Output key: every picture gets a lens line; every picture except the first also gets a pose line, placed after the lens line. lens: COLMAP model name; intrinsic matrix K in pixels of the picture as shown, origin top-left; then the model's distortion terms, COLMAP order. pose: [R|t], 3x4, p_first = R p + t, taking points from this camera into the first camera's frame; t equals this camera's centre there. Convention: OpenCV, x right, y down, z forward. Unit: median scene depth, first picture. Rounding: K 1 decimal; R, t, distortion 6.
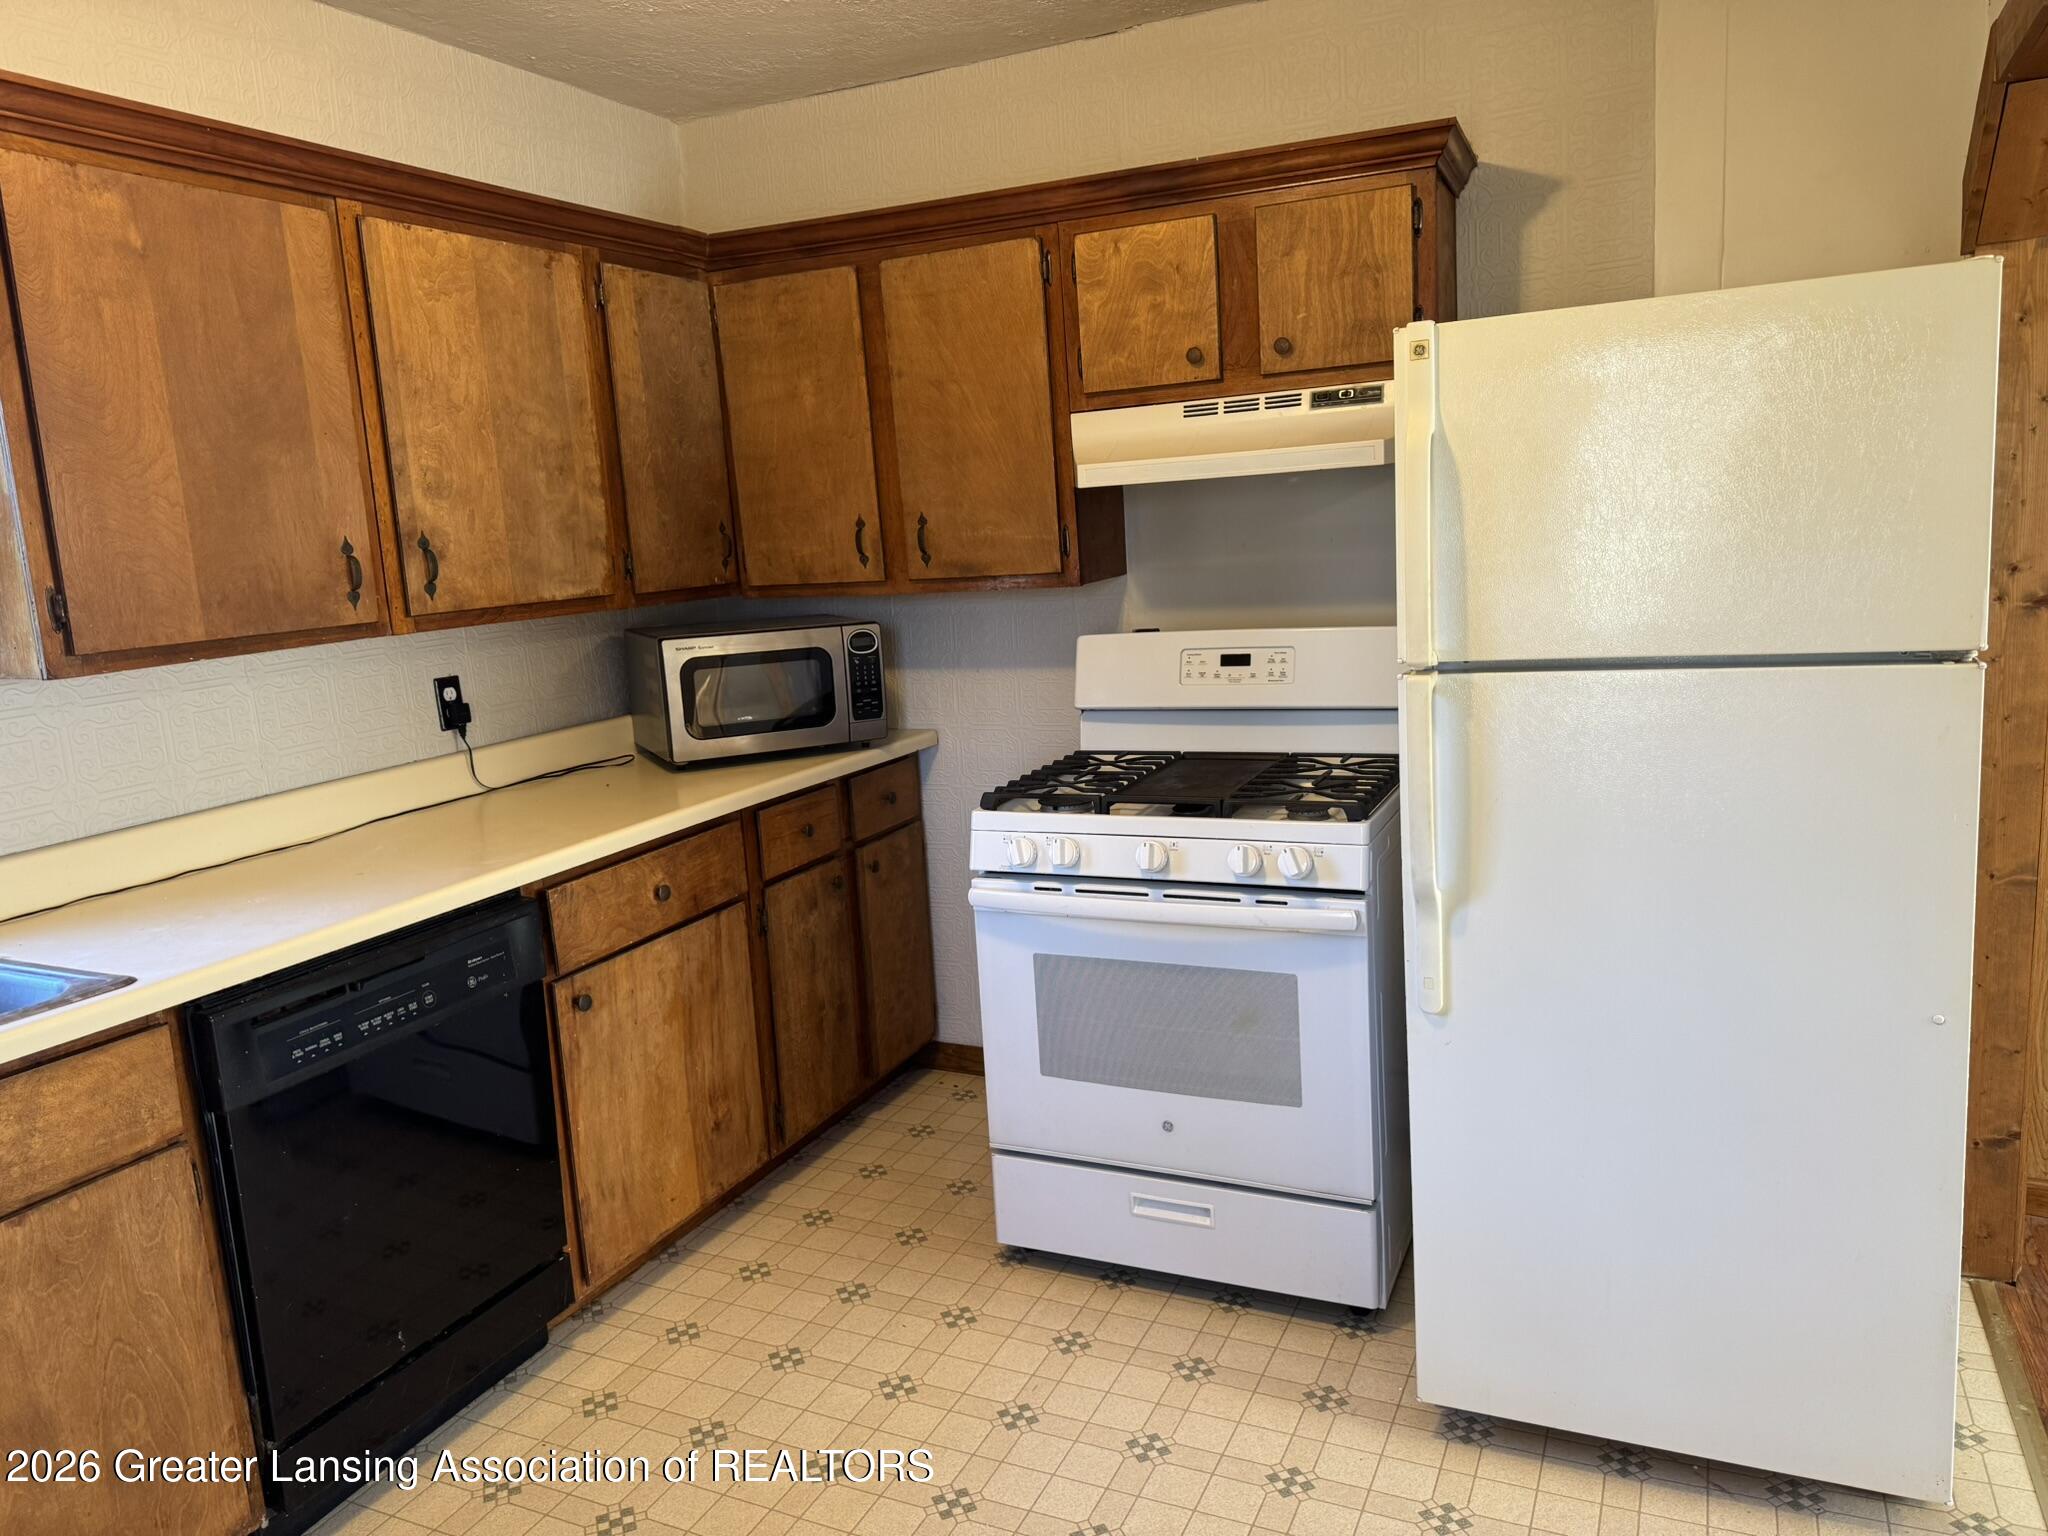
lens RADIAL K [[1455.9, 0, 1011.9], [0, 1455.9, 772.0], [0, 0, 1]] dist [0.100134, -0.118974]
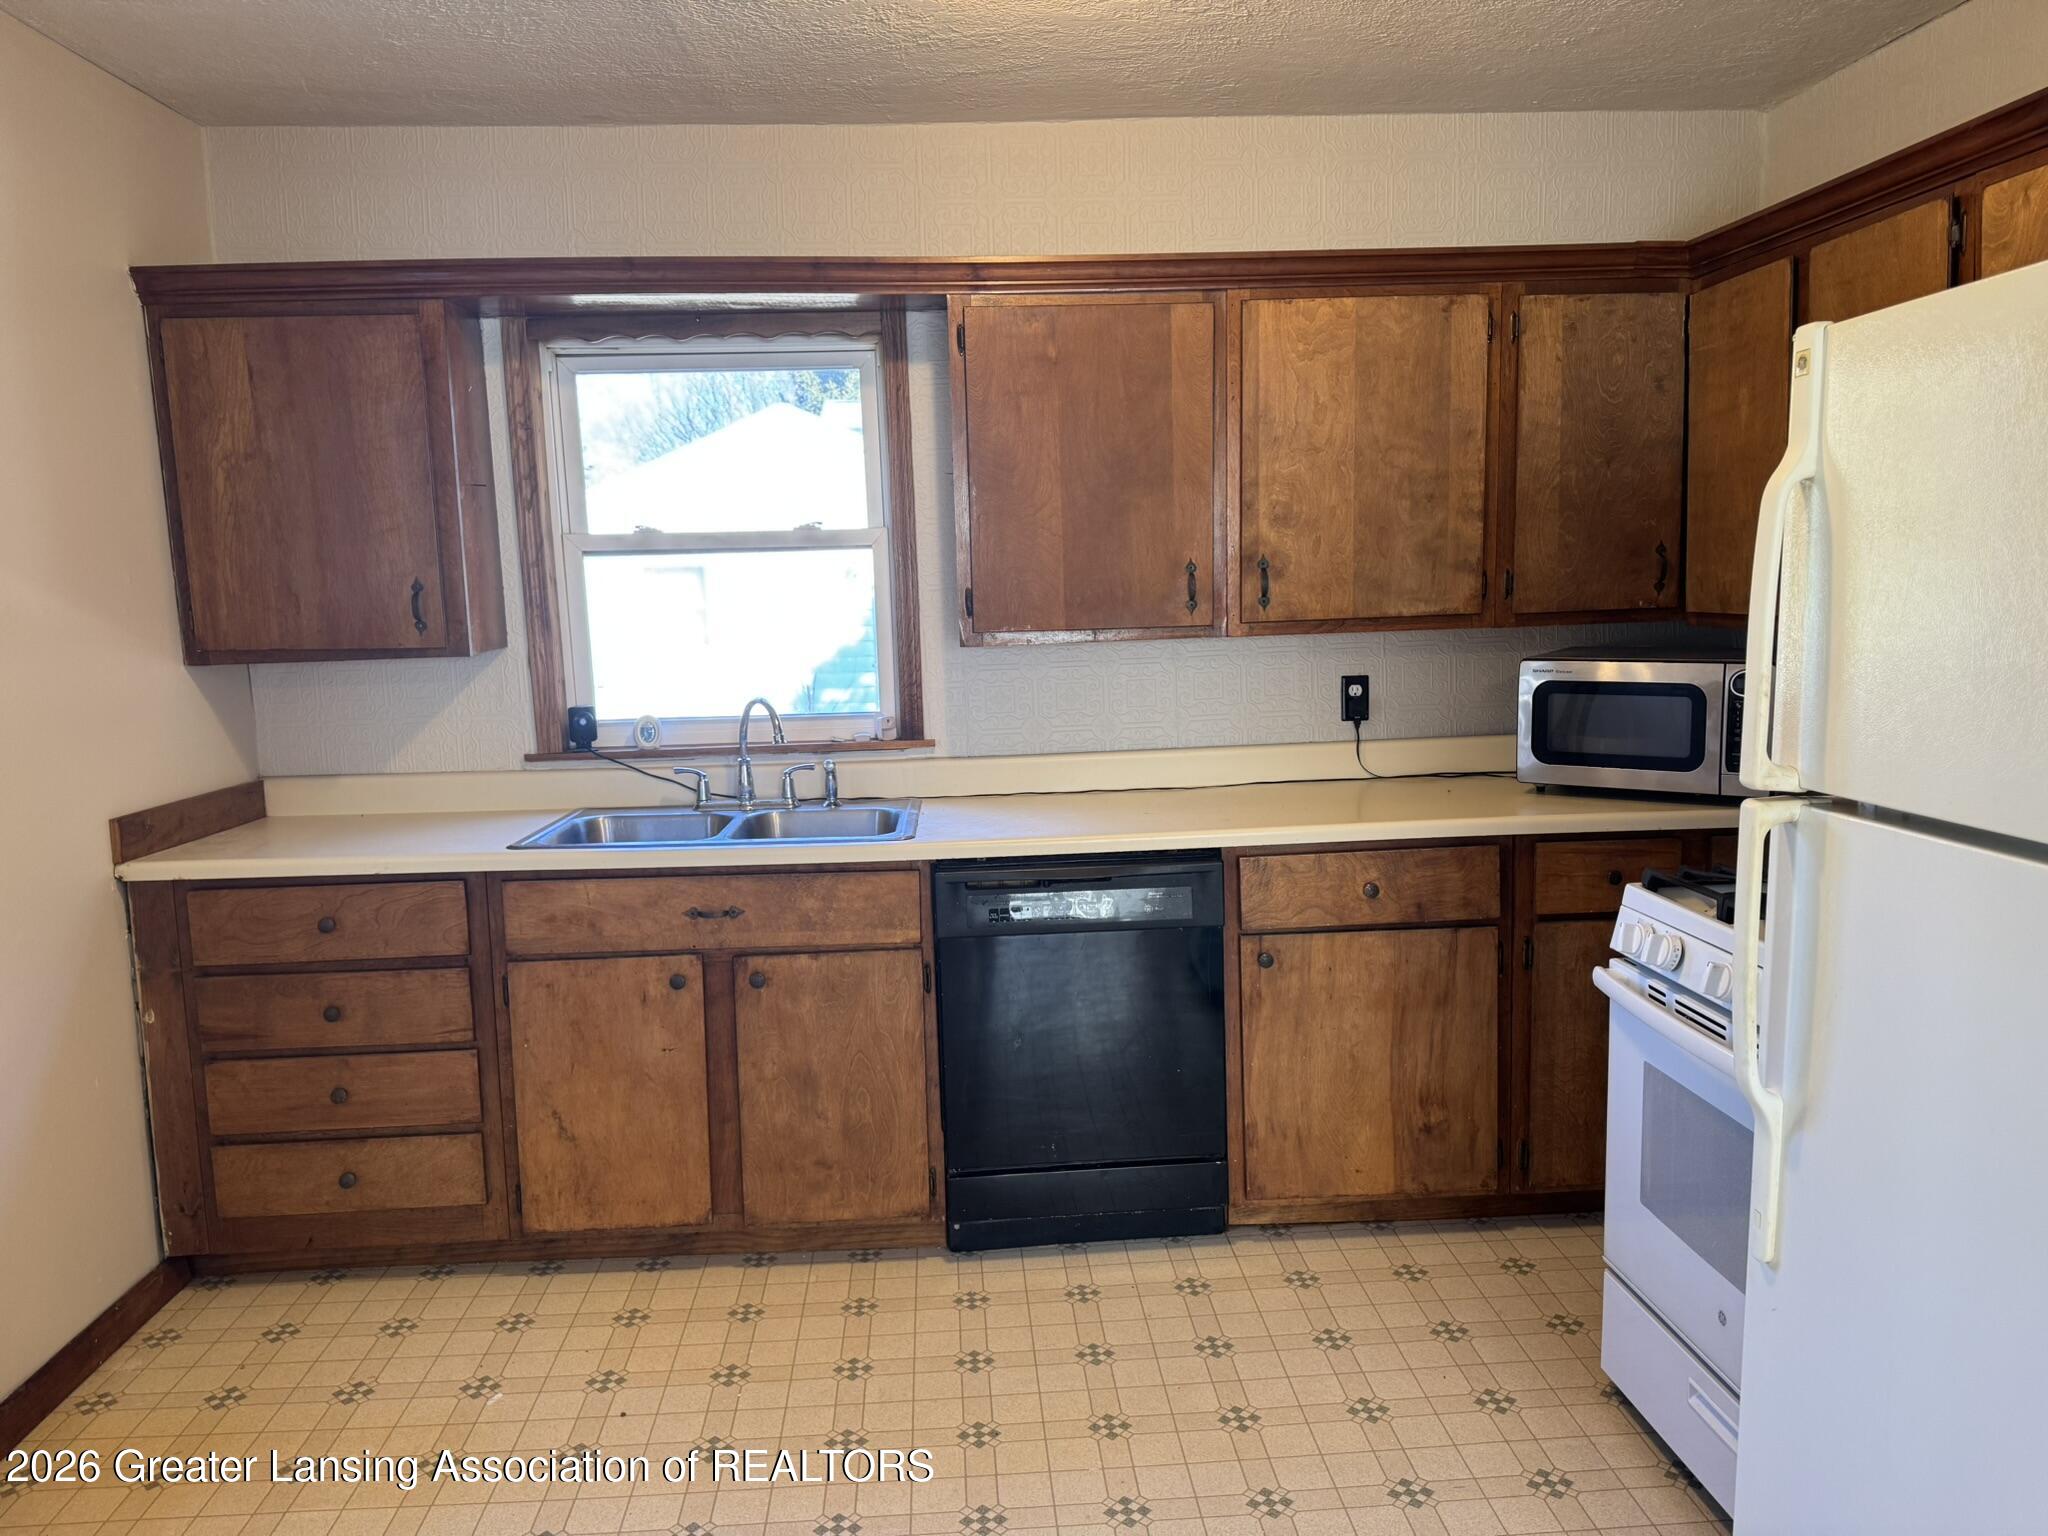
lens RADIAL K [[1437.3, 0, 1016.8], [0, 1437.3, 774.8], [0, 0, 1]] dist [0.166590, -0.270000]
pose [[0.488391, 0.166640, -0.856566, 0.530509], [-0.154503, 0.982602, 0.103066, -0.070741], [0.858838, 0.082006, 0.505640, 0.216416]]
